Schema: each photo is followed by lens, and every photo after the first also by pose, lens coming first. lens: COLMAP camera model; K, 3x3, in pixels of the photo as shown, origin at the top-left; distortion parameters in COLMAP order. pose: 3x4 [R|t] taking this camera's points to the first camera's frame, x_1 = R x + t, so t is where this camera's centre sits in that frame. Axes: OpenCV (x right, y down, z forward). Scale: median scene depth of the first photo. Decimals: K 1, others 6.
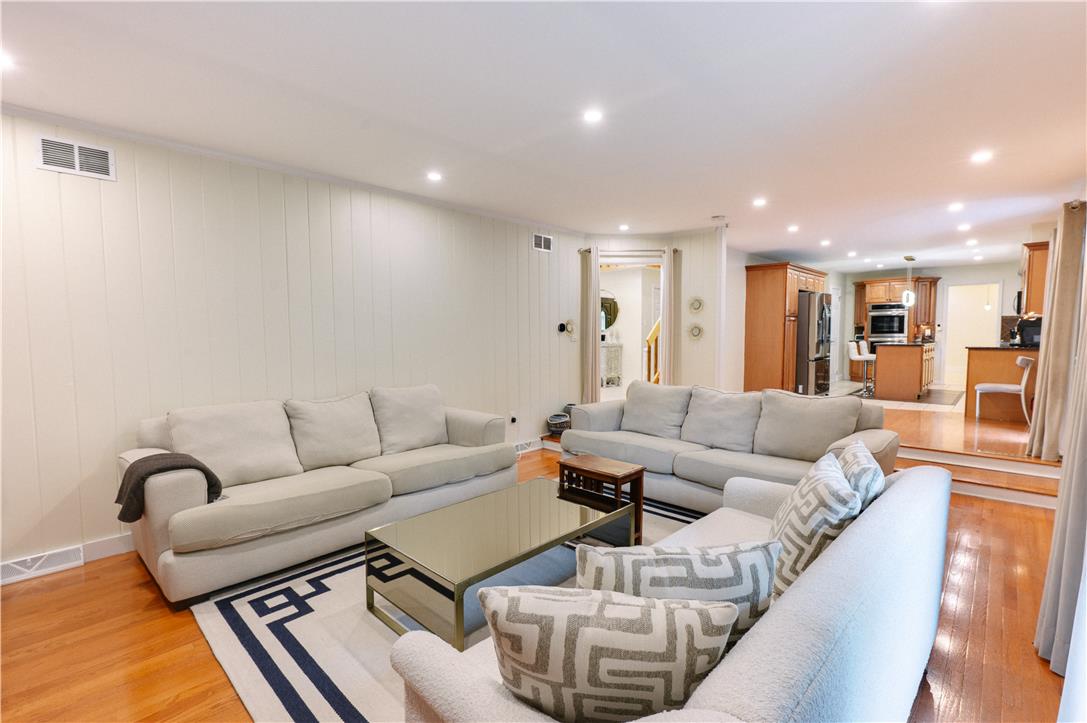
lens RADIAL K [[481.0, 0, 540.4], [0, 481.0, 362.6], [0, 0, 1]] dist [0.001559, -0.000794]
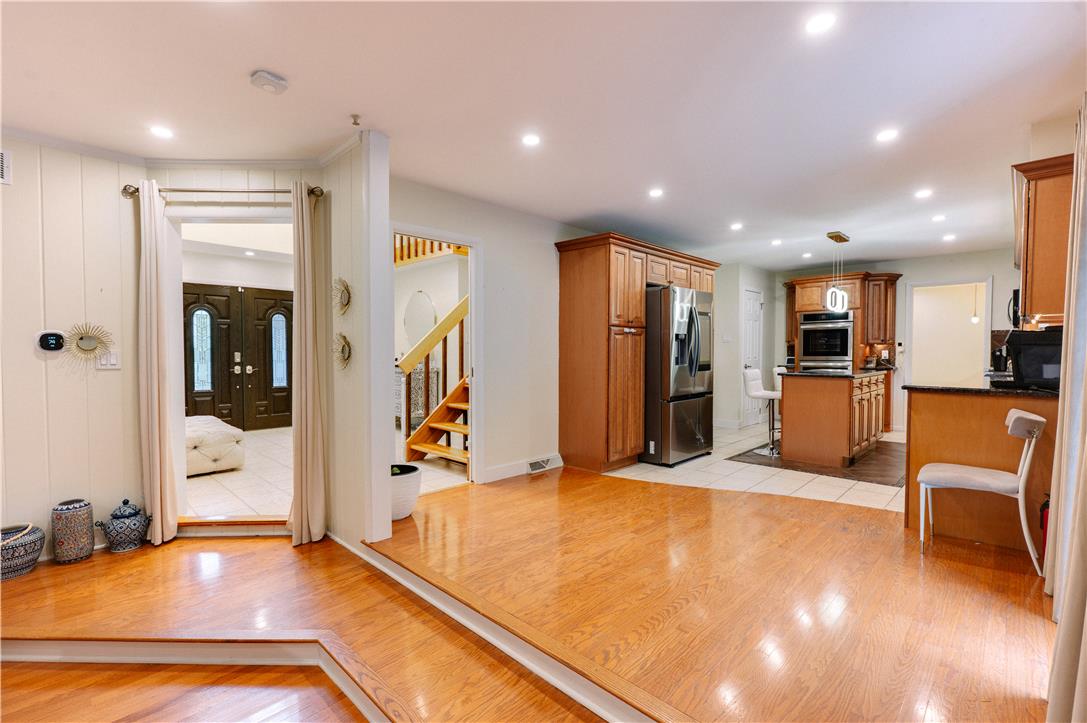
lens RADIAL K [[481.0, 0, 537.0], [0, 481.0, 363.2], [0, 0, 1]] dist [0.001559, -0.000794]
pose [[0.999913, 0.006609, -0.011400, 0.352219], [-0.007028, 0.999289, -0.037053, -0.023933], [0.011147, 0.037130, 0.999248, 0.344727]]
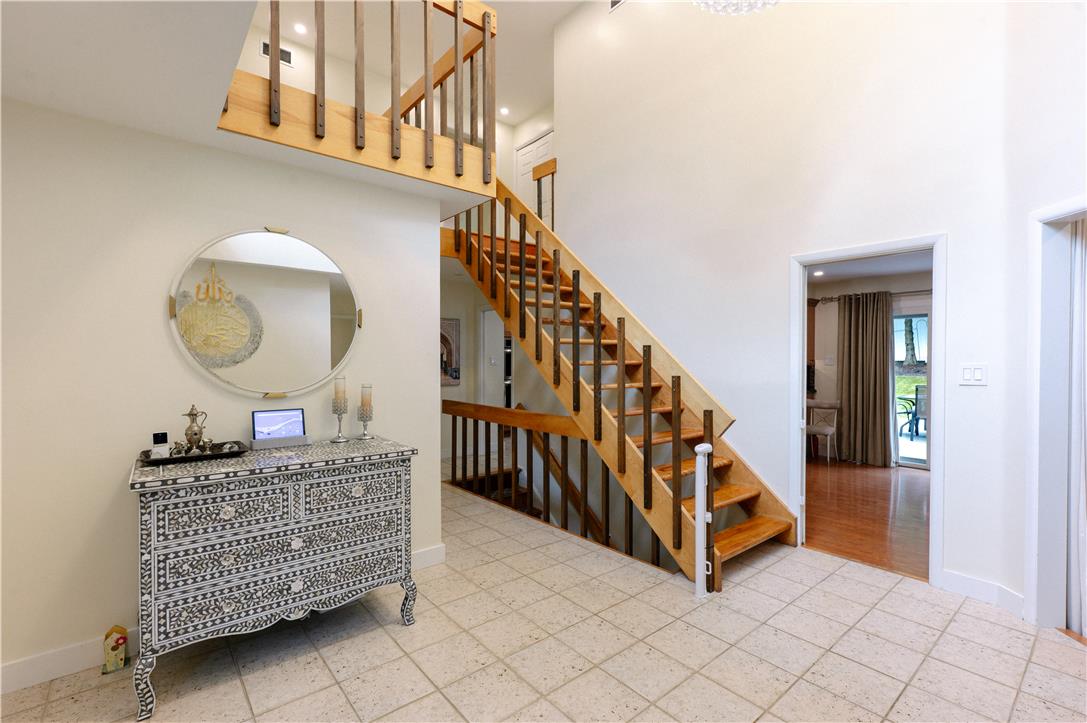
lens RADIAL K [[481.0, 0, 541.3], [0, 481.0, 364.0], [0, 0, 1]] dist [0.001559, -0.000794]
pose [[0.123748, -0.002928, 0.992309, -0.112120], [0.065730, 0.997824, -0.005253, -0.081540], [-0.990134, 0.065875, 0.123671, 0.953427]]
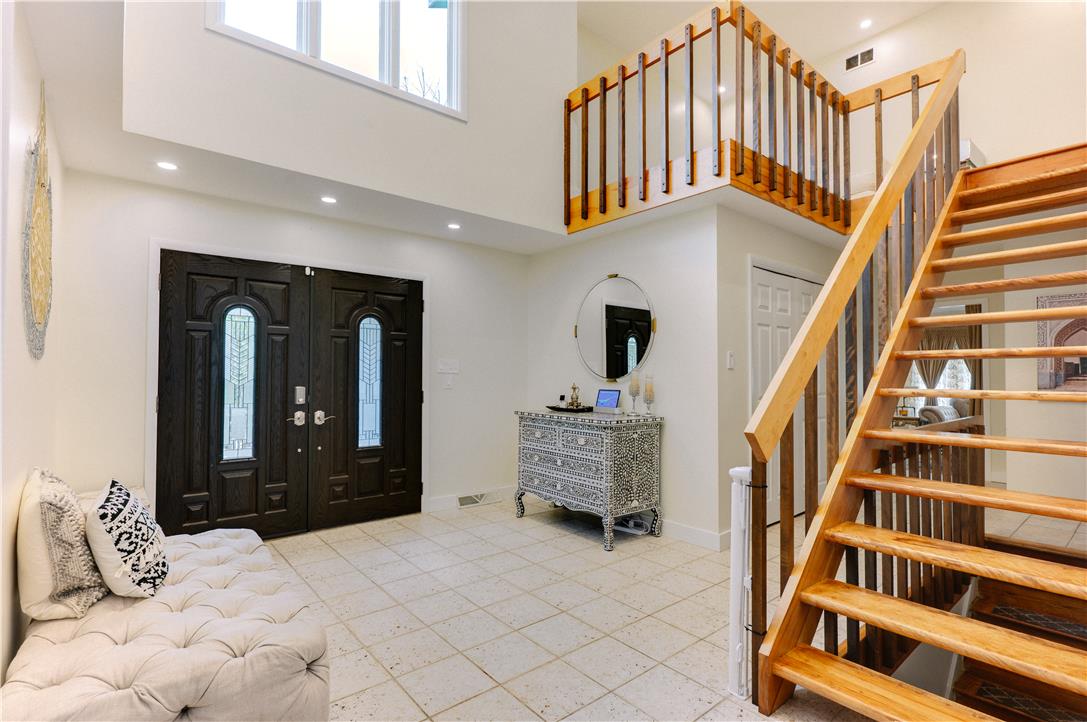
lens RADIAL K [[509.3, 0, 539.5], [0, 509.3, 363.5], [0, 0, 1]] dist [-0.013956, -0.000696]
pose [[0.992051, 0.004203, -0.125764, 0.139818], [-0.015188, 0.996134, -0.086520, -0.049407], [0.124914, 0.087743, 0.988280, 0.674350]]
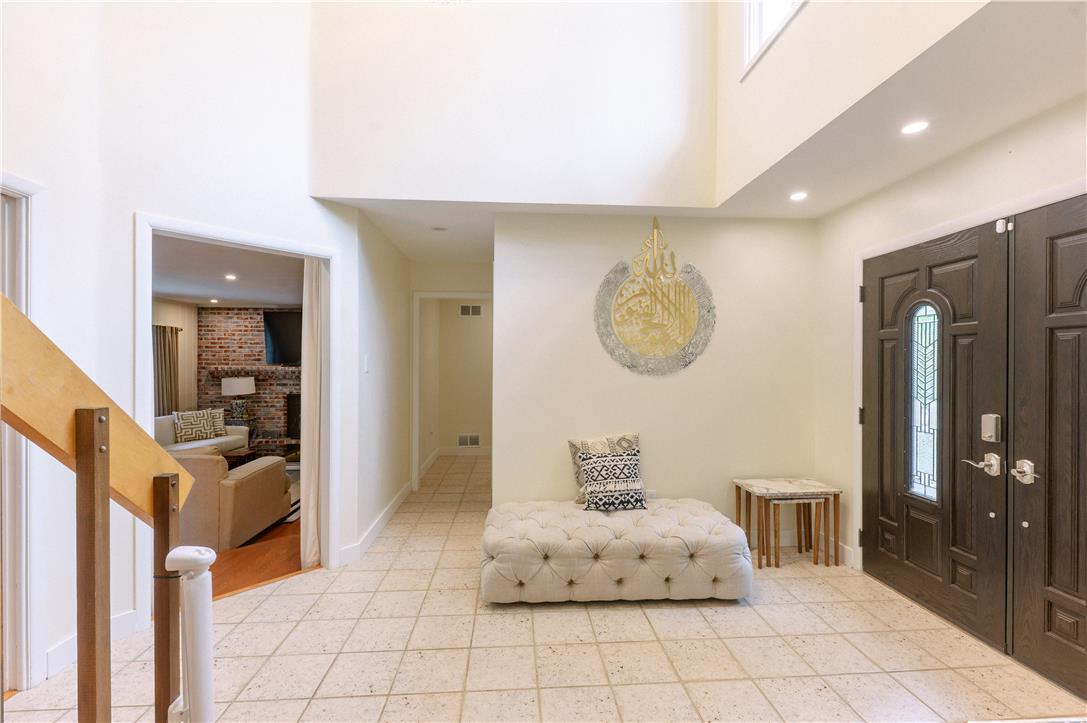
lens RADIAL K [[481.0, 0, 549.0], [0, 481.0, 365.2], [0, 0, 1]] dist [0.001559, -0.000794]
pose [[-0.670314, 0.003513, -0.742069, 0.229810], [-0.048819, 0.997614, 0.048821, -0.089461], [0.740470, 0.068952, -0.668543, 1.055577]]
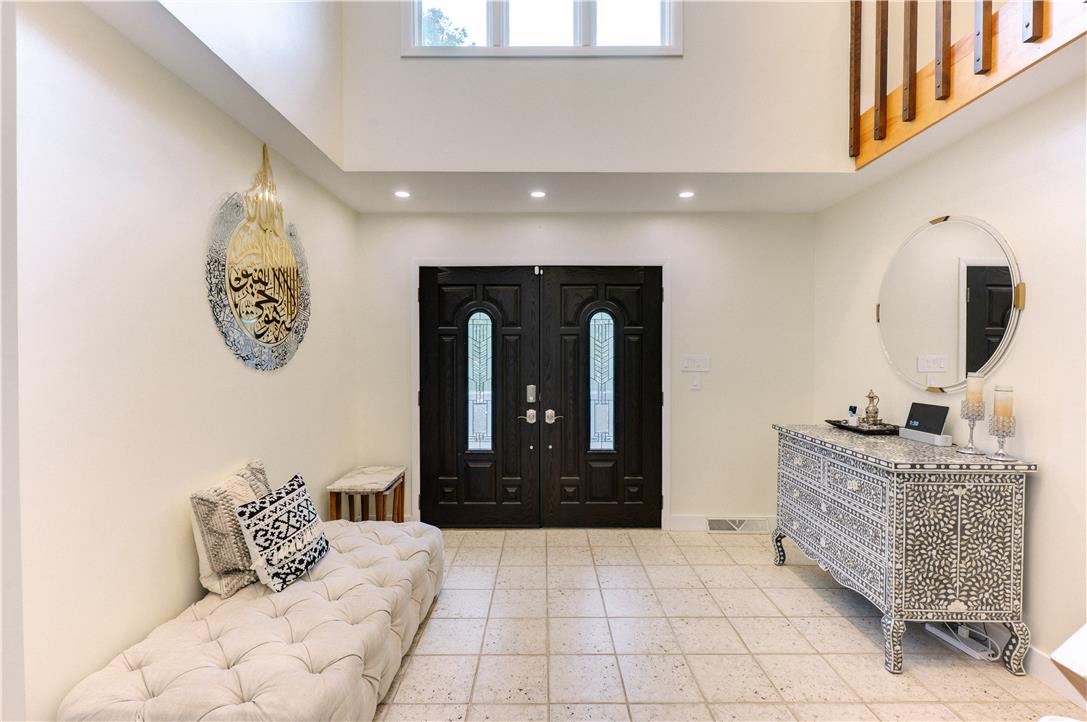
lens RADIAL K [[481.0, 0, 546.7], [0, 481.0, 363.1], [0, 0, 1]] dist [0.001559, -0.000794]
pose [[0.689735, 0.014878, -0.723909, 0.192345], [-0.050438, 0.998347, -0.027538, -0.071454], [0.722303, 0.055507, 0.689346, 0.792983]]
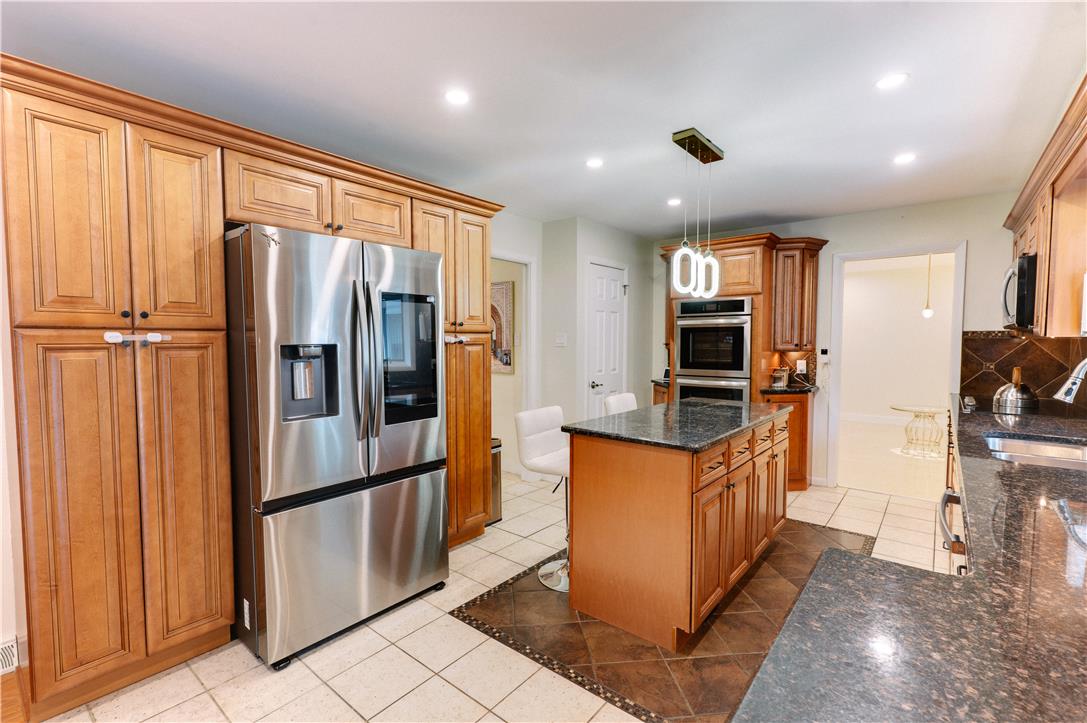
lens RADIAL K [[481.0, 0, 537.3], [0, 481.0, 364.3], [0, 0, 1]] dist [0.001559, -0.000794]
pose [[0.997283, 0.003029, 0.073608, 0.589265], [-0.001920, 0.999884, -0.015131, -0.064033], [-0.073645, 0.014948, 0.997172, 0.642317]]
